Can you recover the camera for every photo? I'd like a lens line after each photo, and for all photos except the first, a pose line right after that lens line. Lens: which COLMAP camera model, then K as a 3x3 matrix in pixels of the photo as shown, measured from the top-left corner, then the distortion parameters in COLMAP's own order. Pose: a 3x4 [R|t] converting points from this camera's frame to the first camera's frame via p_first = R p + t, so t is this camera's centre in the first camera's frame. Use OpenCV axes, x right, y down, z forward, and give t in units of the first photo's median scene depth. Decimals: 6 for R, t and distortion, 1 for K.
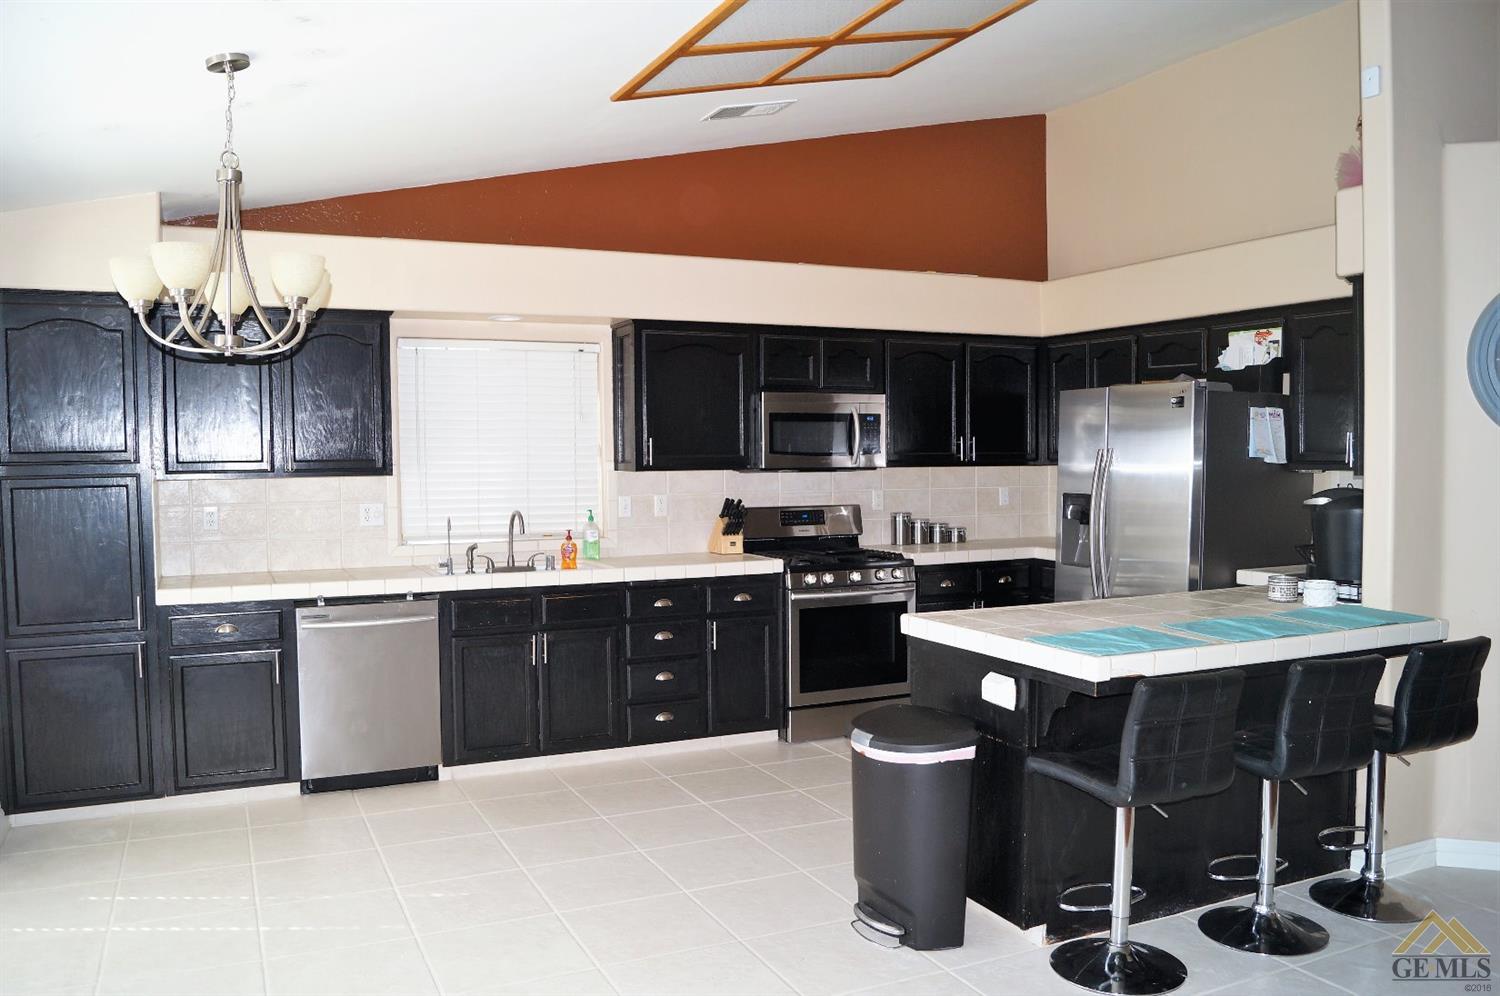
lens RADIAL K [[1225.5, 0, 759.7], [0, 1225.5, 489.7], [0, 0, 1]] dist [-0.089471, -0.008852]
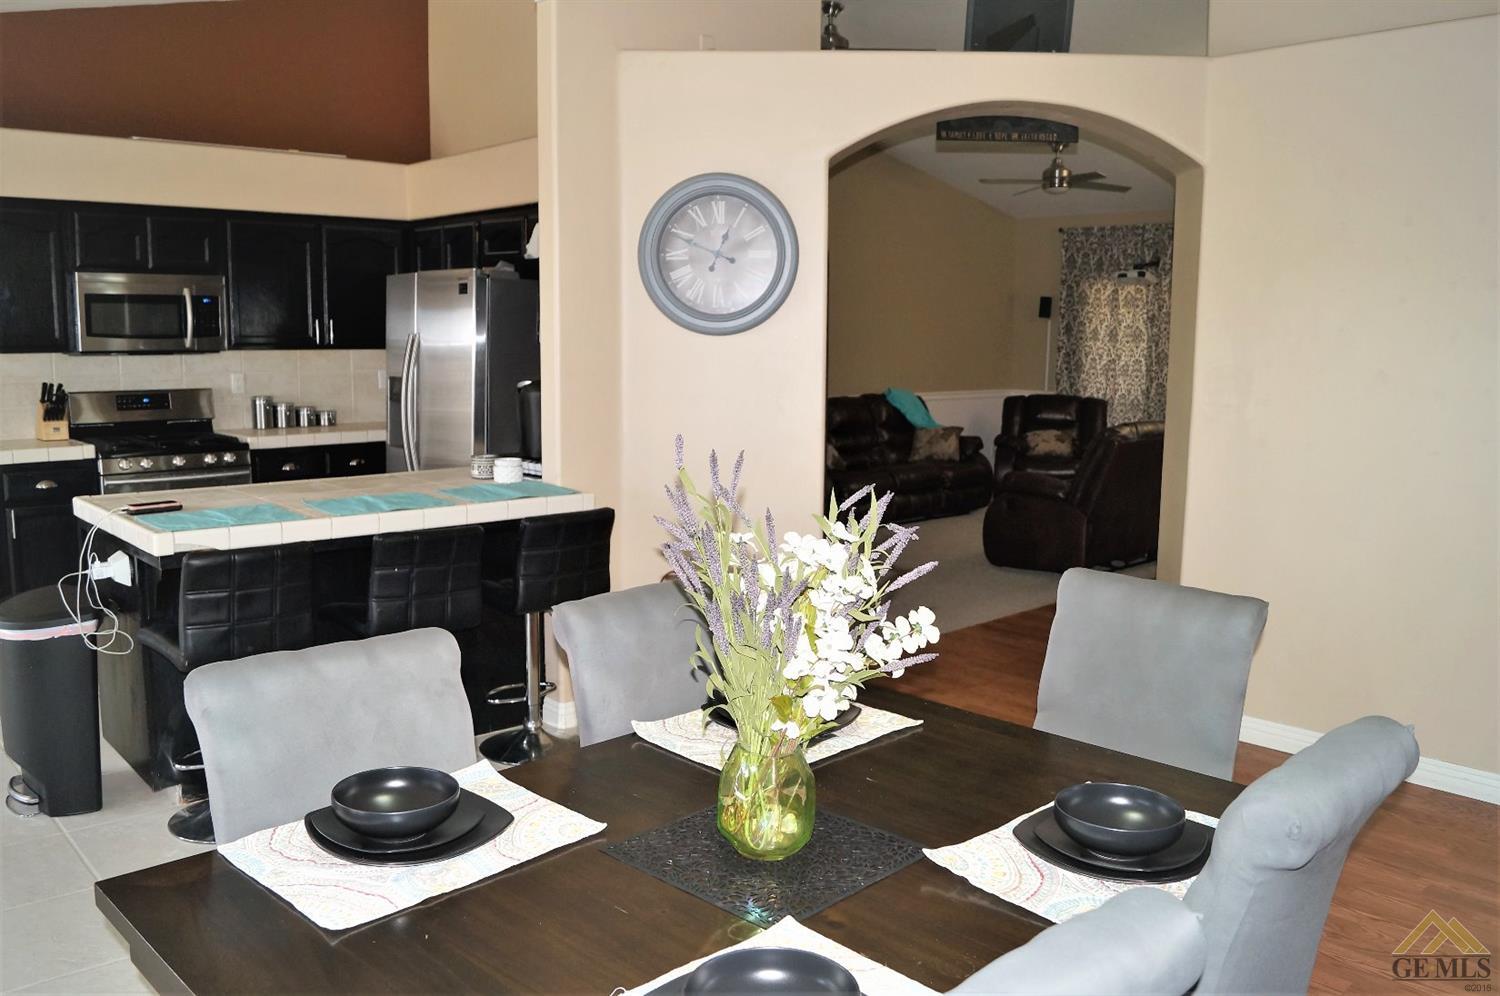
lens RADIAL K [[1225.5, 0, 748.9], [0, 1225.5, 512.7], [0, 0, 1]] dist [-0.089471, -0.008852]
pose [[0.947093, -0.028958, 0.319650, 0.197268], [-0.007736, 0.993573, 0.112932, -0.000854], [-0.320866, -0.109429, 0.940782, -0.066777]]
